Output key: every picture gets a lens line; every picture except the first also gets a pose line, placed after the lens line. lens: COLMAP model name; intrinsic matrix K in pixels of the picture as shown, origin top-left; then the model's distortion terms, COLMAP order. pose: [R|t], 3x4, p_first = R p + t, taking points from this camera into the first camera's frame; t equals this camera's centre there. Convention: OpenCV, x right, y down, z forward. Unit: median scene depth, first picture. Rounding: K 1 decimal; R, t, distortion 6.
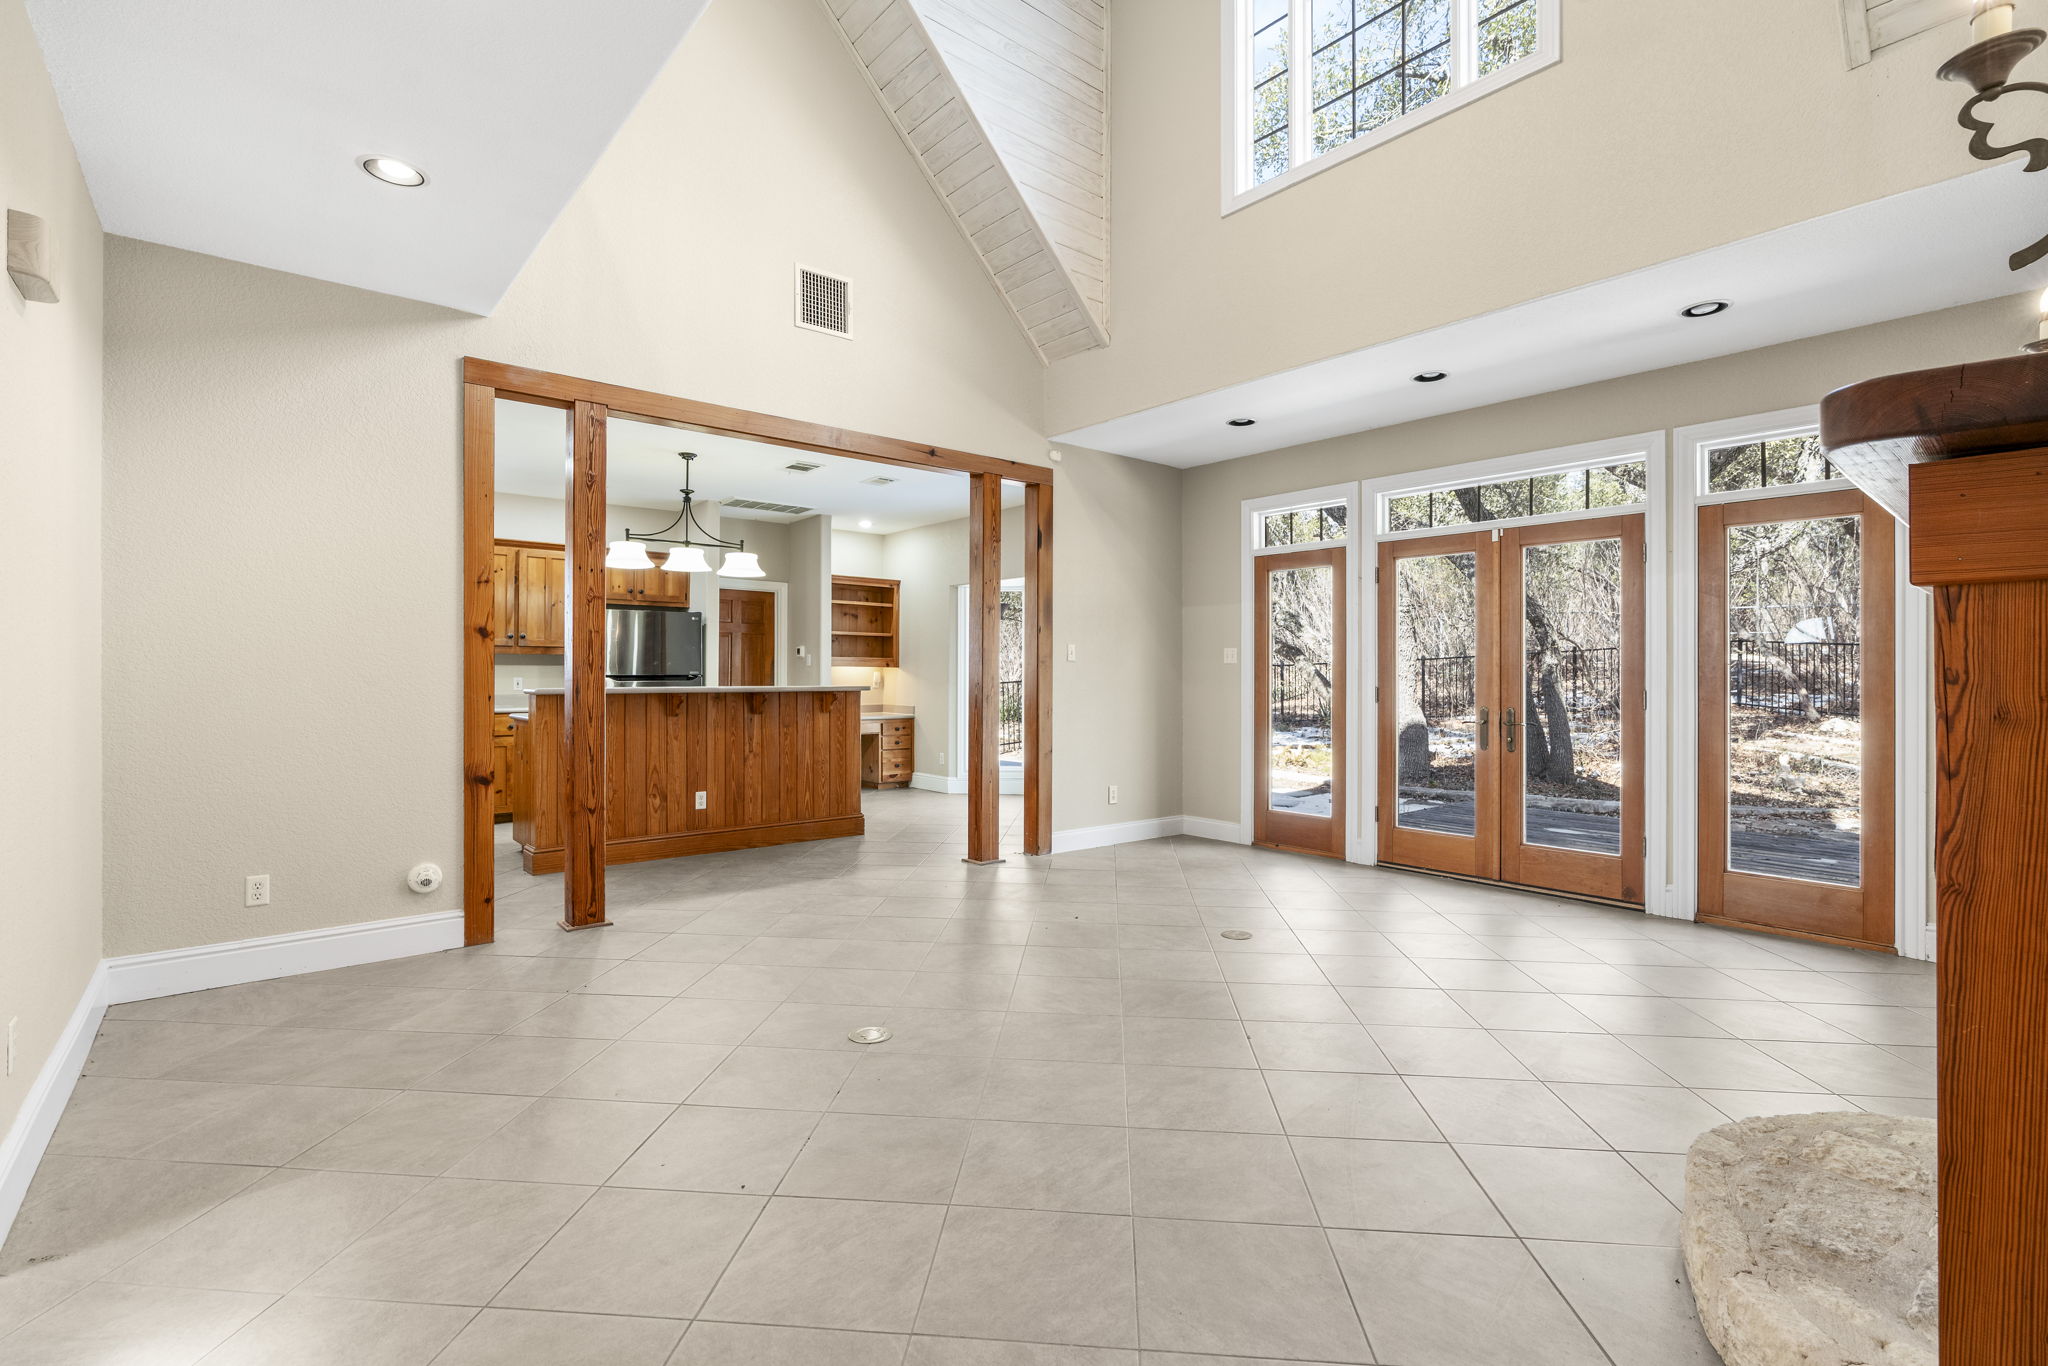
lens RADIAL K [[926.0, 0, 1019.0], [0, 926.0, 674.0], [0, 0, 1]] dist [-0.012806, 0.003638]
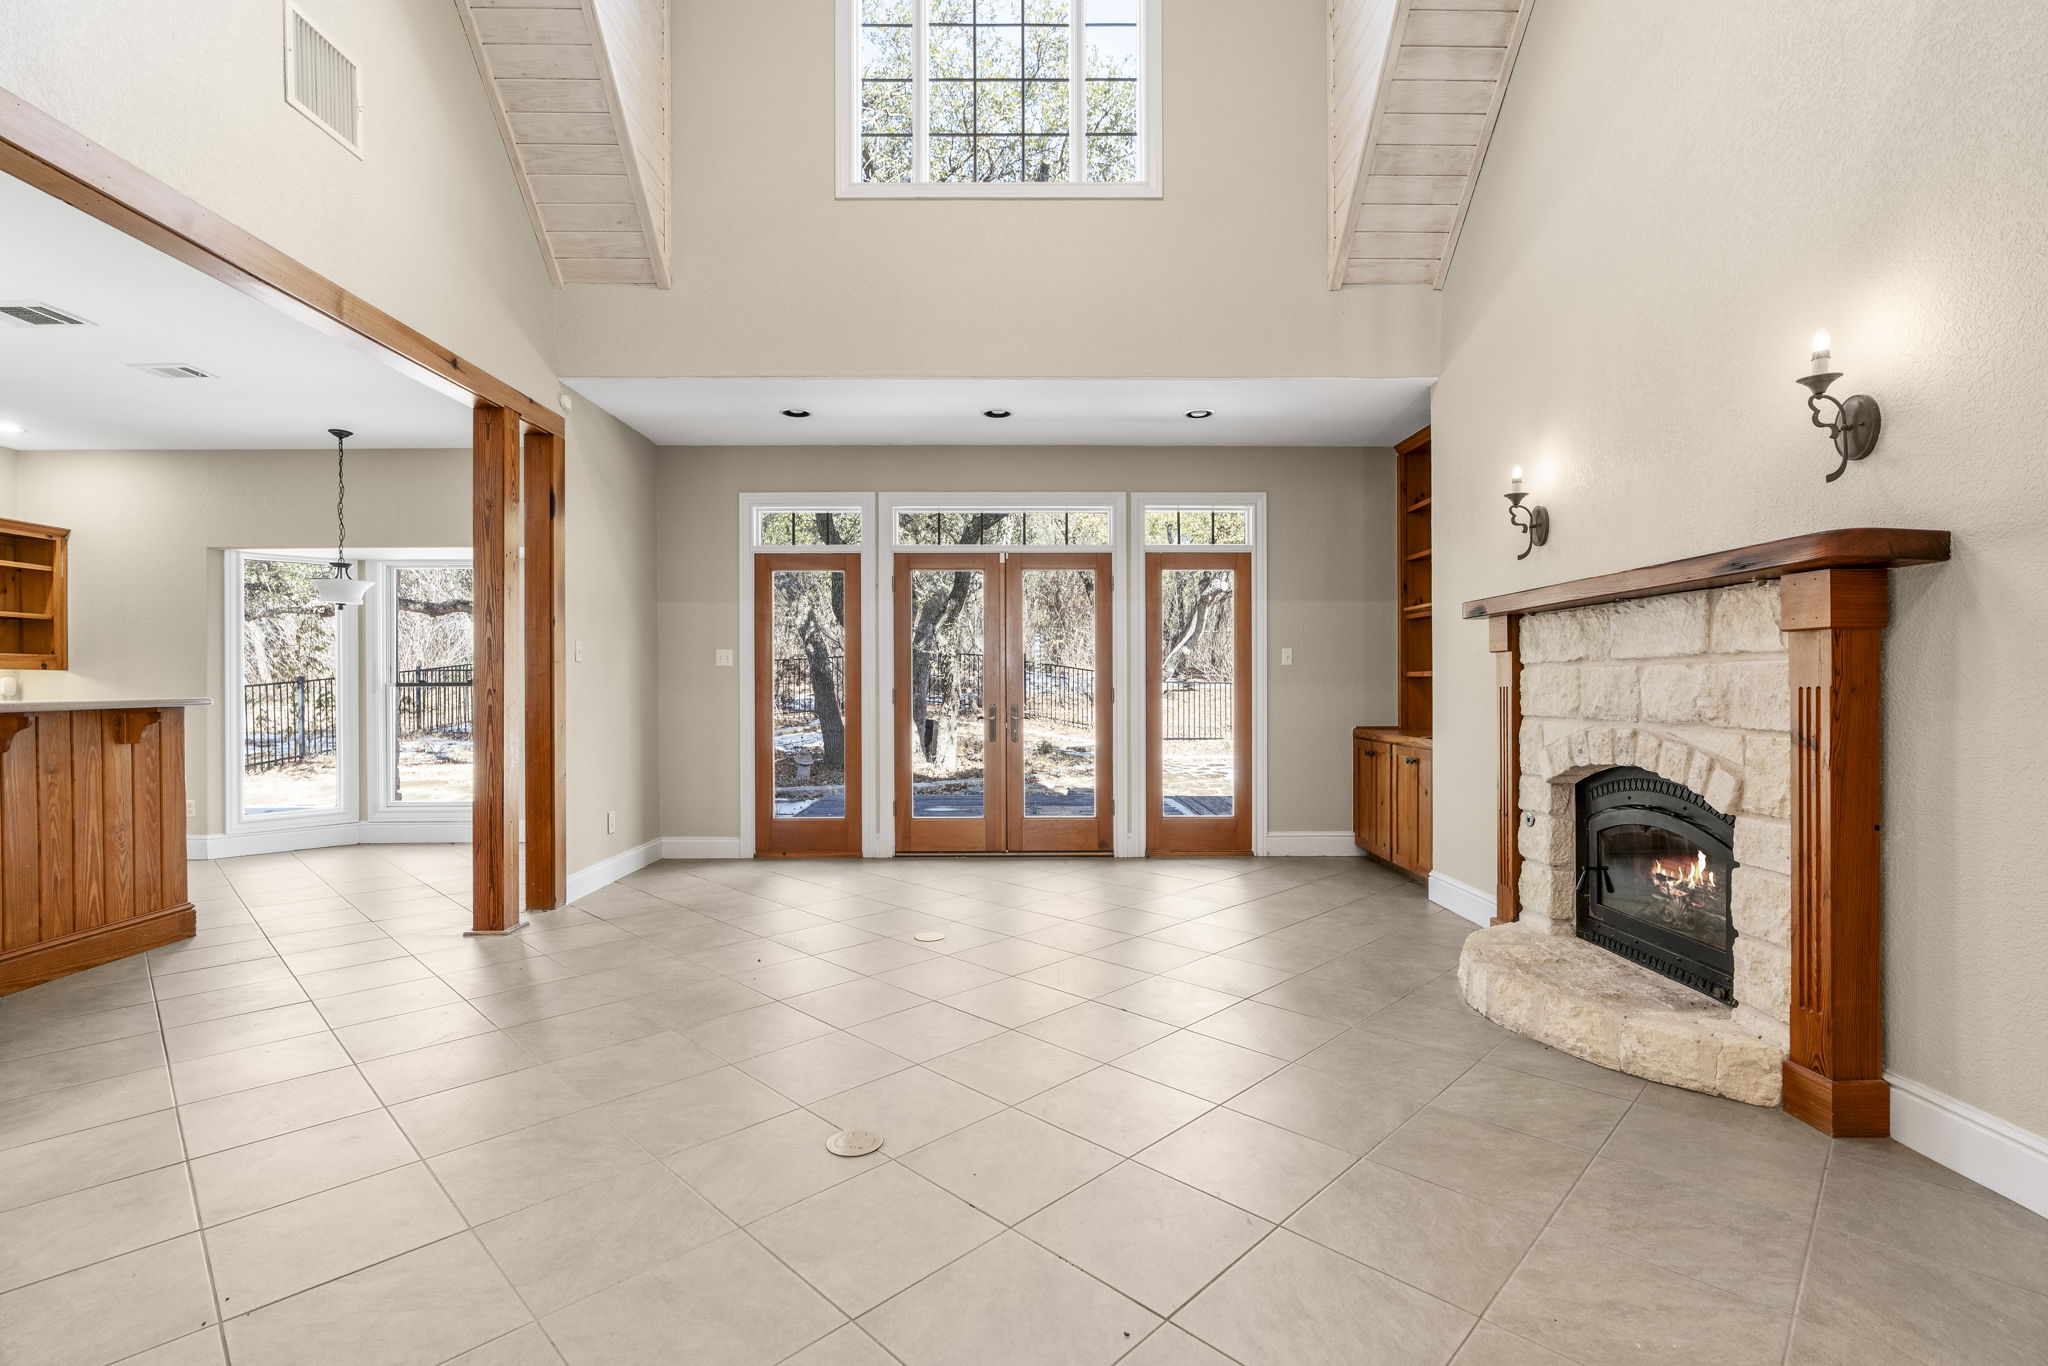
lens RADIAL K [[926.0, 0, 1017.8], [0, 926.0, 685.1], [0, 0, 1]] dist [-0.012806, 0.003638]
pose [[0.636309, -0.008437, 0.771388, -0.311581], [0.004030, 0.999963, 0.007613, 0.001711], [-0.771423, -0.001736, 0.636320, 0.190902]]
